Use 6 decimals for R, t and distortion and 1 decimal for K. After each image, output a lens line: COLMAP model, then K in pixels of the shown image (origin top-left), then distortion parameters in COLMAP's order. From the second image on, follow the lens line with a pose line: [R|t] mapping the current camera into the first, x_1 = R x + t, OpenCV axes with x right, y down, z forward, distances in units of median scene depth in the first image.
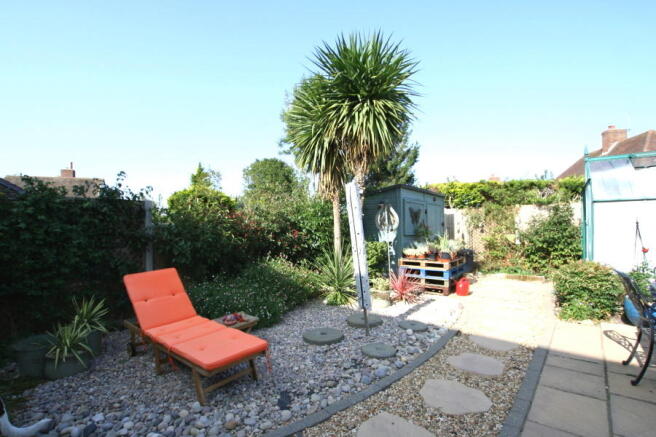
lens RADIAL K [[318.0, 0, 328.4], [0, 318.0, 227.0], [0, 0, 1]] dist [-0.021237, -0.000217]
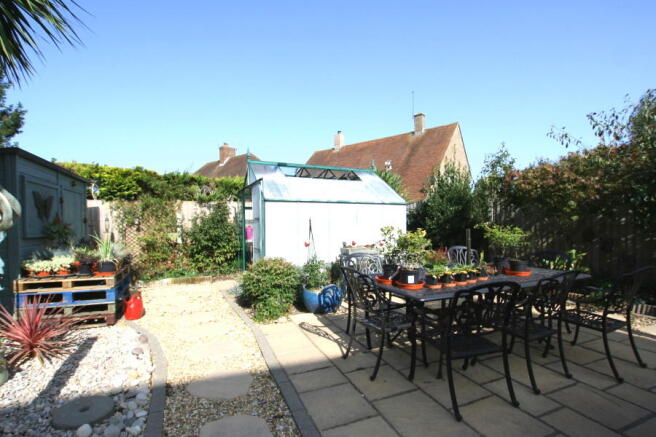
lens RADIAL K [[318.0, 0, 328.4], [0, 318.0, 227.0], [0, 0, 1]] dist [-0.021237, -0.000217]
pose [[0.478989, -0.003887, 0.877812, 0.005252], [-0.000711, 0.999988, 0.004816, 0.002419], [-0.877821, -0.002931, 0.478980, 0.209570]]
